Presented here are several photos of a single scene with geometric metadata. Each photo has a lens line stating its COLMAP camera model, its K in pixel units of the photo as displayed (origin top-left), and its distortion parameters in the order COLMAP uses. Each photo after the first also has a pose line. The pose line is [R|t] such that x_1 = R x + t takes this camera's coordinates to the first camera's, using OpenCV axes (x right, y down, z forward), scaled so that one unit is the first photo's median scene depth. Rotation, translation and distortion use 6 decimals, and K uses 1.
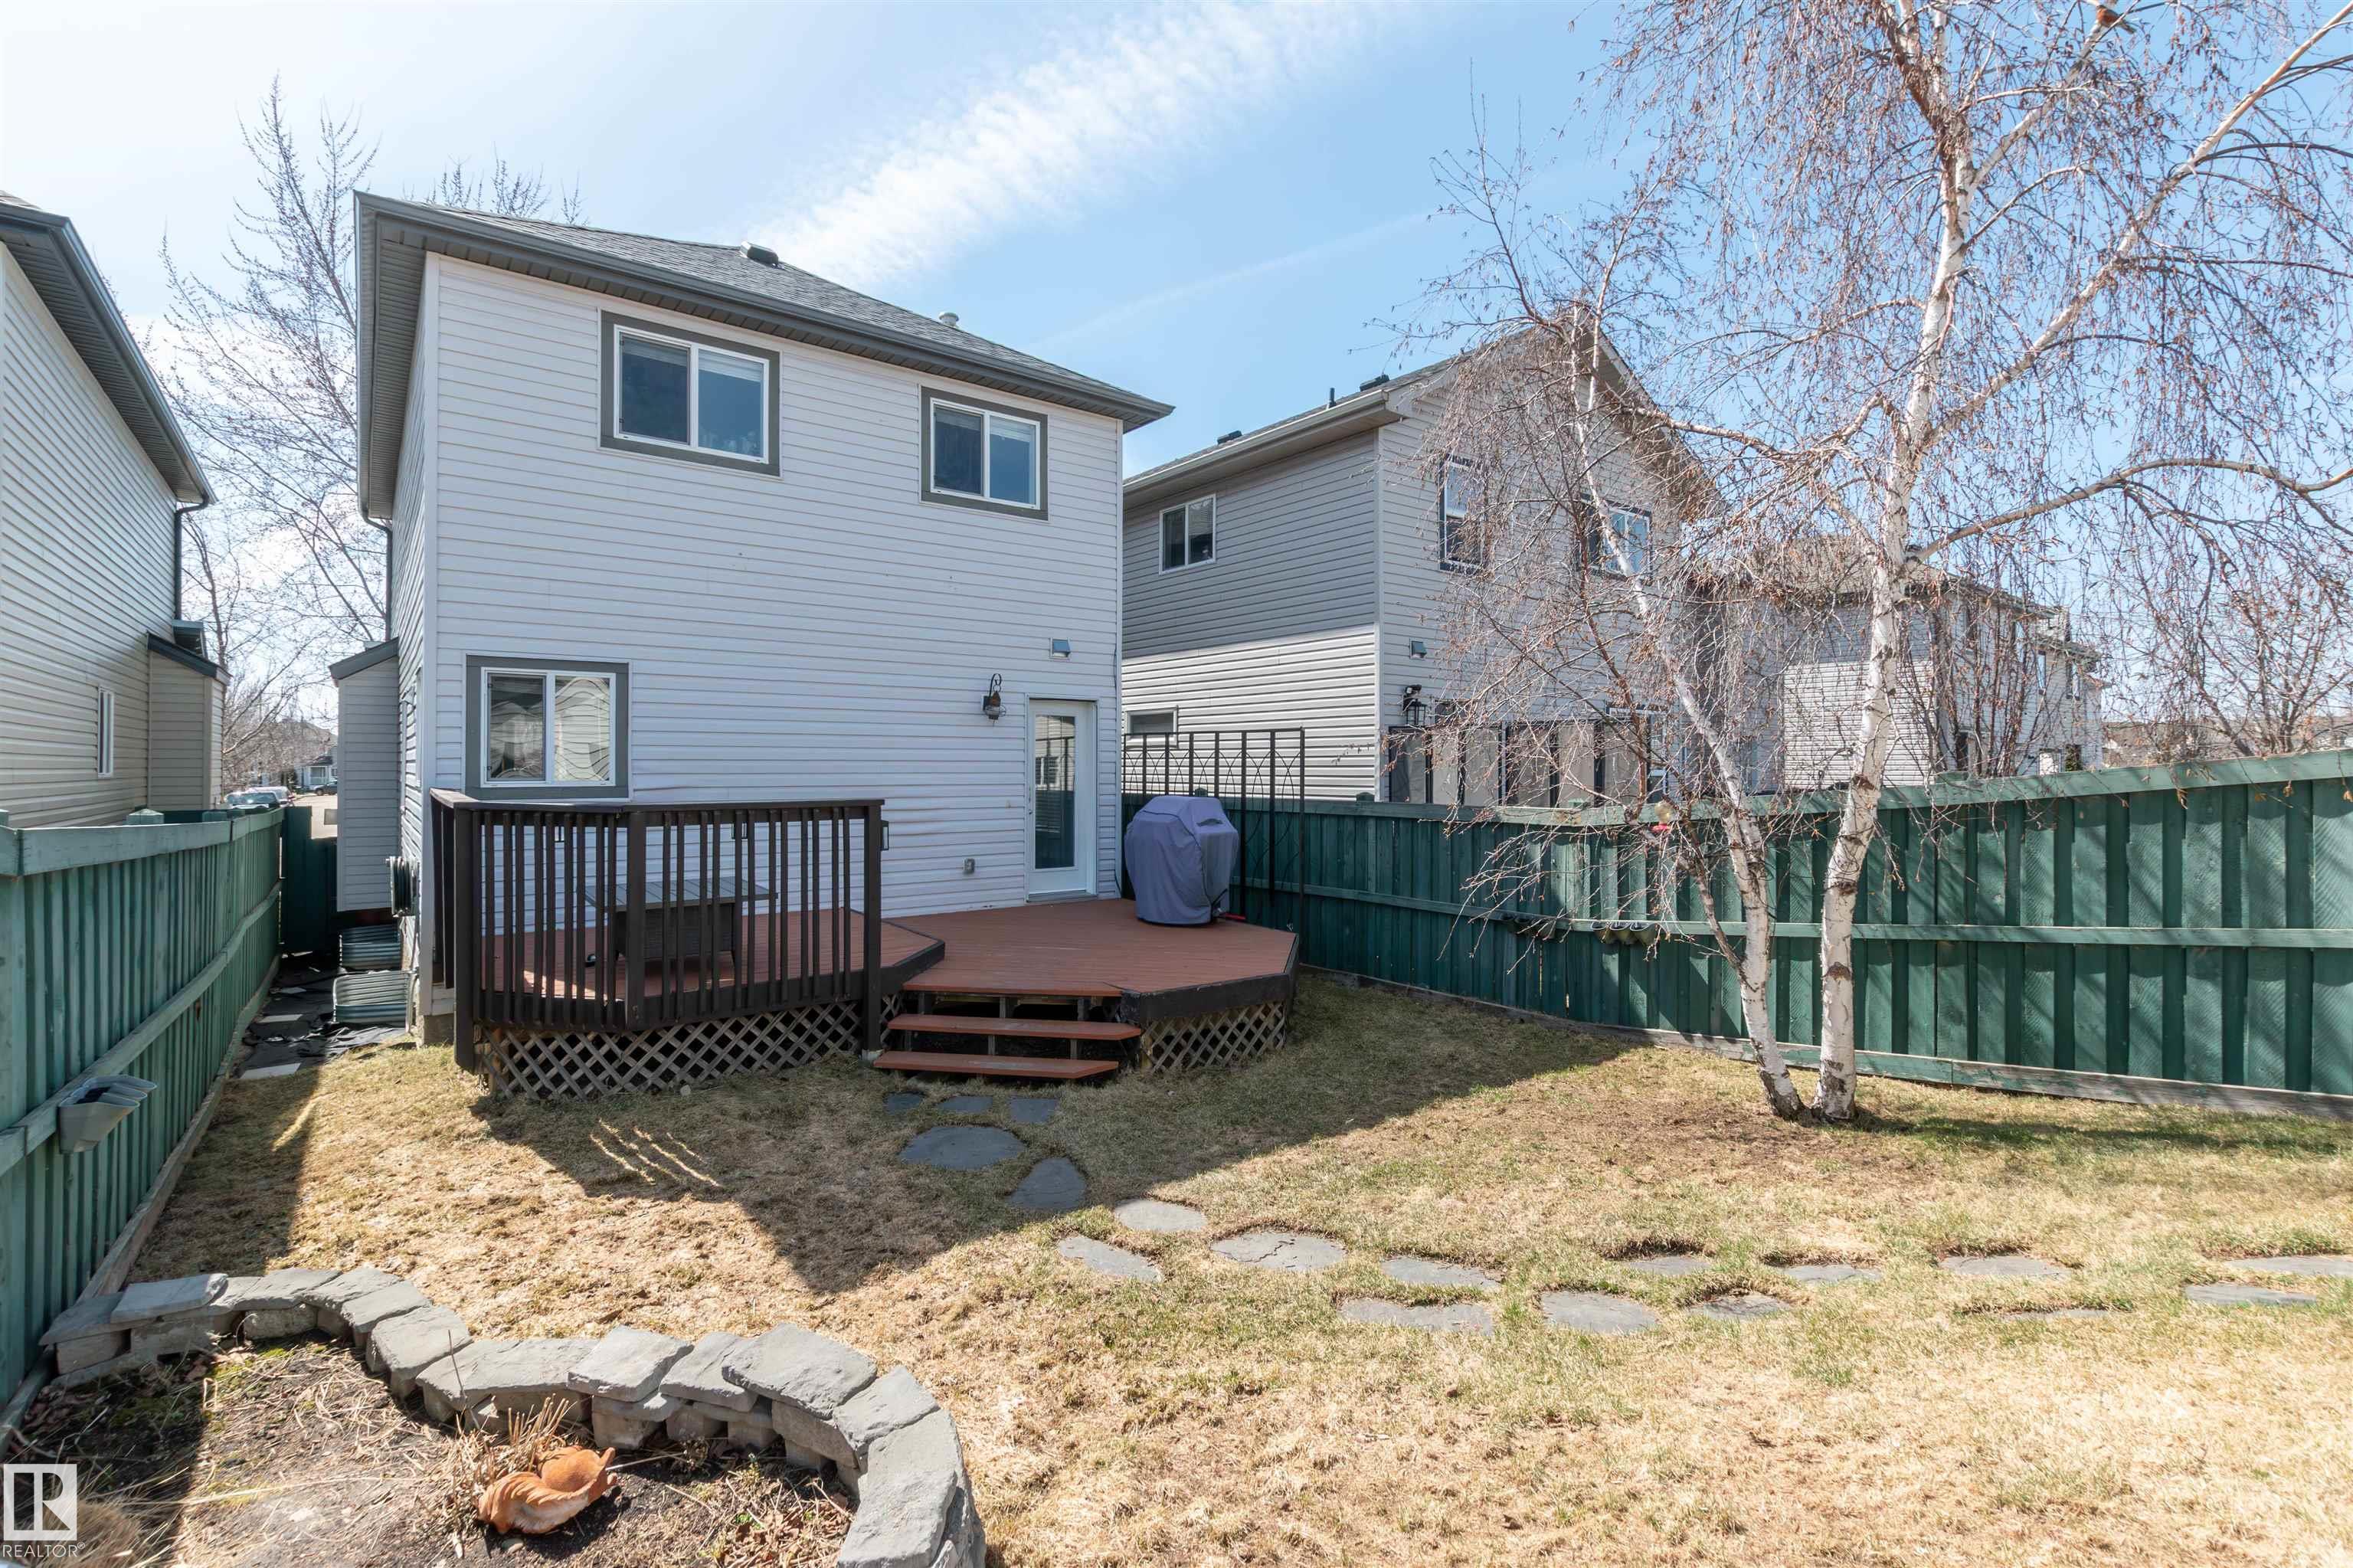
lens RADIAL K [[1059.5, 0, 1190.0], [0, 1059.5, 778.3], [0, 0, 1]] dist [0.000182, -0.001180]
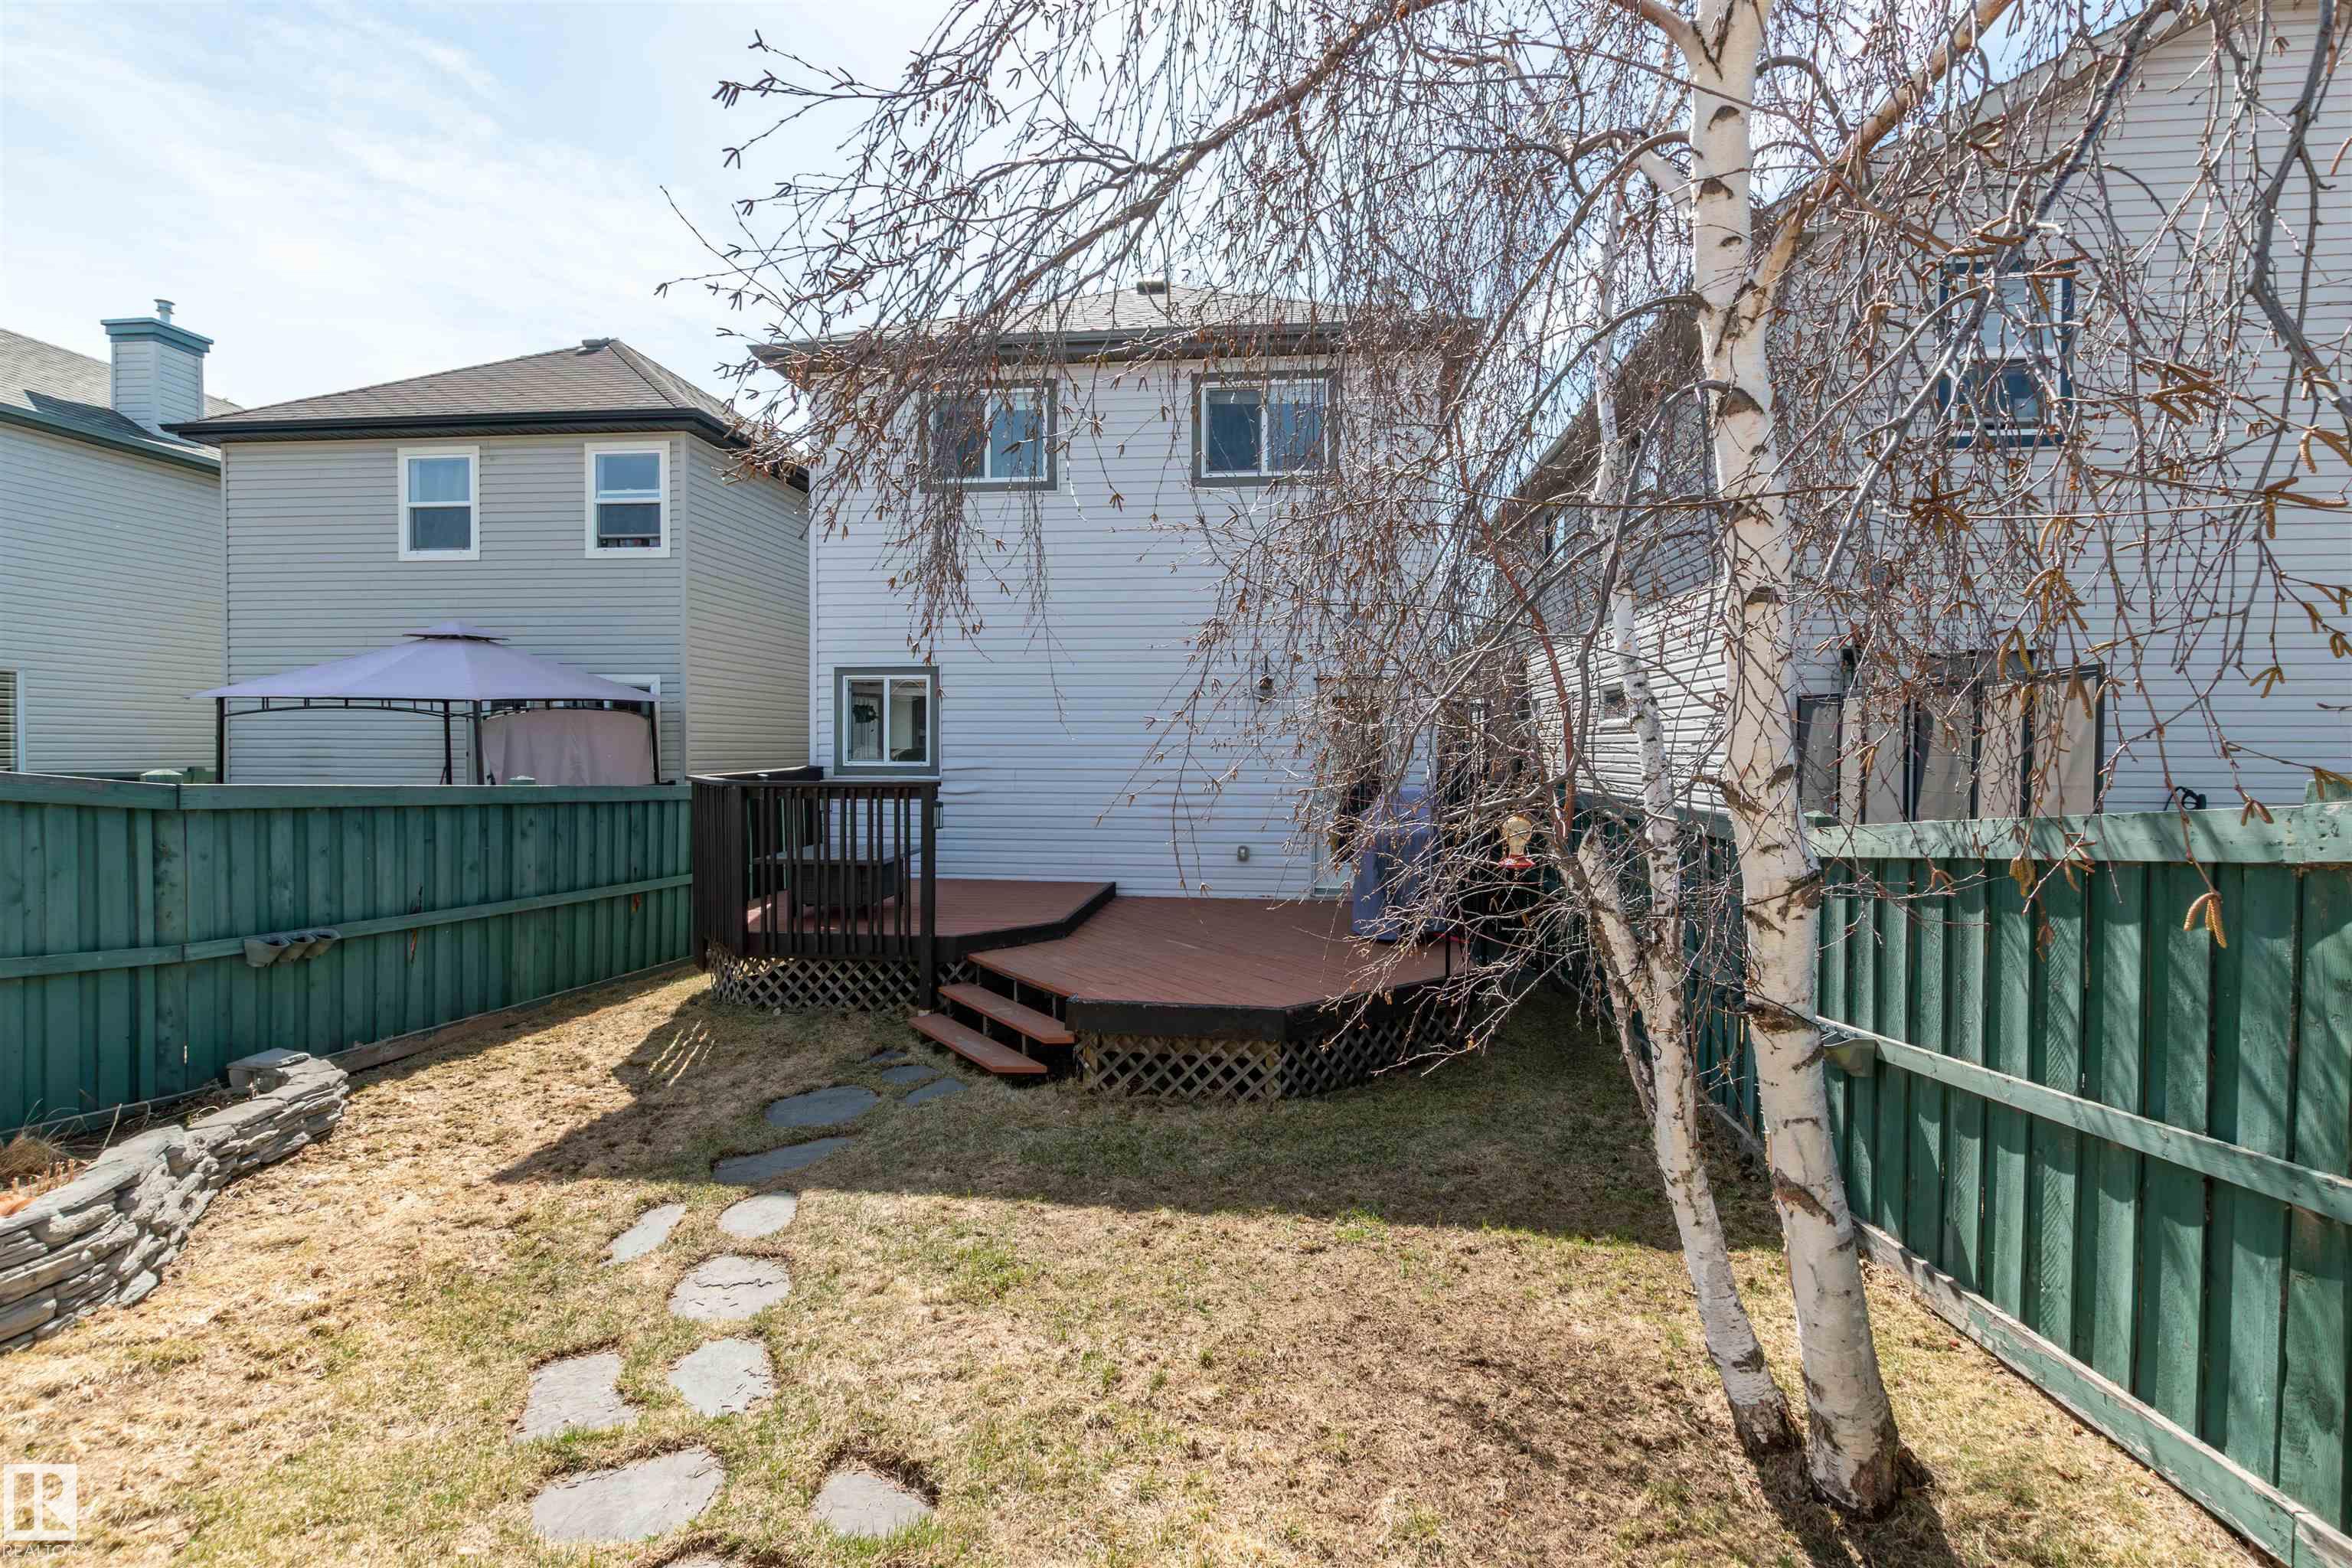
lens RADIAL K [[1046.1, 0, 1257.7], [0, 1046.1, 780.8], [0, 0, 1]] dist [-0.003070, -0.000789]
pose [[0.722253, 0.024554, -0.691193, 0.708777], [-0.009895, 0.999634, 0.025171, -0.011969], [0.691559, -0.011340, 0.722231, 0.462420]]
